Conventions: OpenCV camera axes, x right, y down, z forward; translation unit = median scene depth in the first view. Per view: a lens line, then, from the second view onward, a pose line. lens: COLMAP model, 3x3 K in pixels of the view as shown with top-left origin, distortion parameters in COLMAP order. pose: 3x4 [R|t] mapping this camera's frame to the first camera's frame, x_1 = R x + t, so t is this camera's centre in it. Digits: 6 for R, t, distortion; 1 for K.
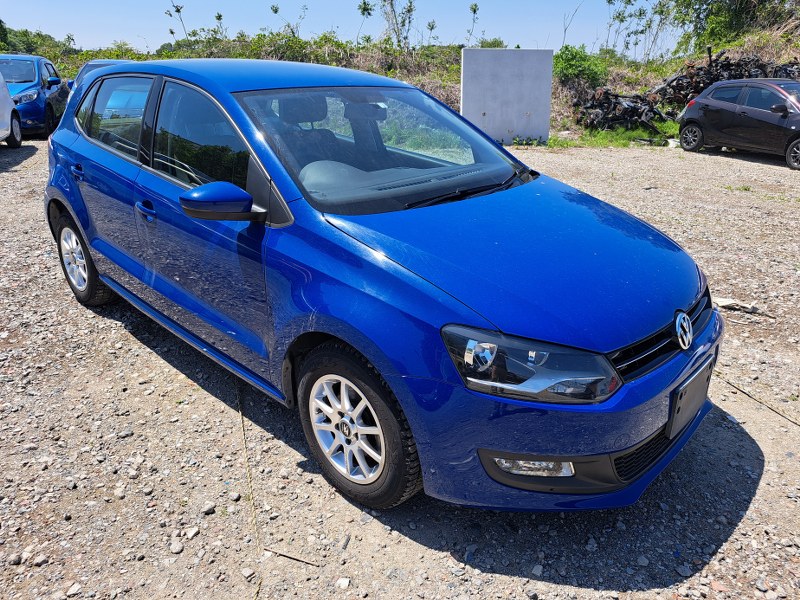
lens RADIAL K [[578.3, 0, 397.9], [0, 578.3, 299.4], [0, 0, 1]] dist [0.040924, -0.042299]
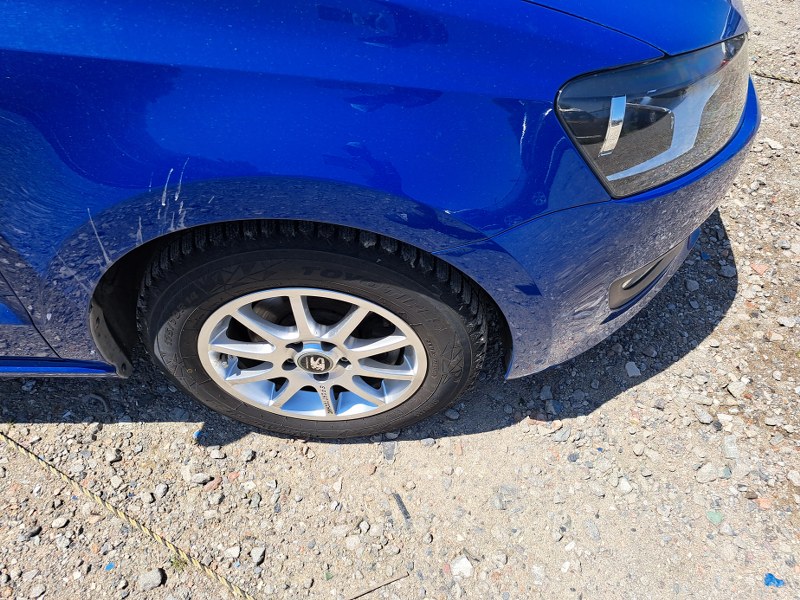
lens RADIAL K [[578.3, 0, 400.8], [0, 578.3, 300.7], [0, 0, 1]] dist [0.040924, -0.042299]
pose [[0.725627, -0.526679, 0.442804, -0.227635], [0.245531, 0.799351, 0.548409, -0.079817], [-0.642791, -0.289218, 0.709347, 0.589196]]
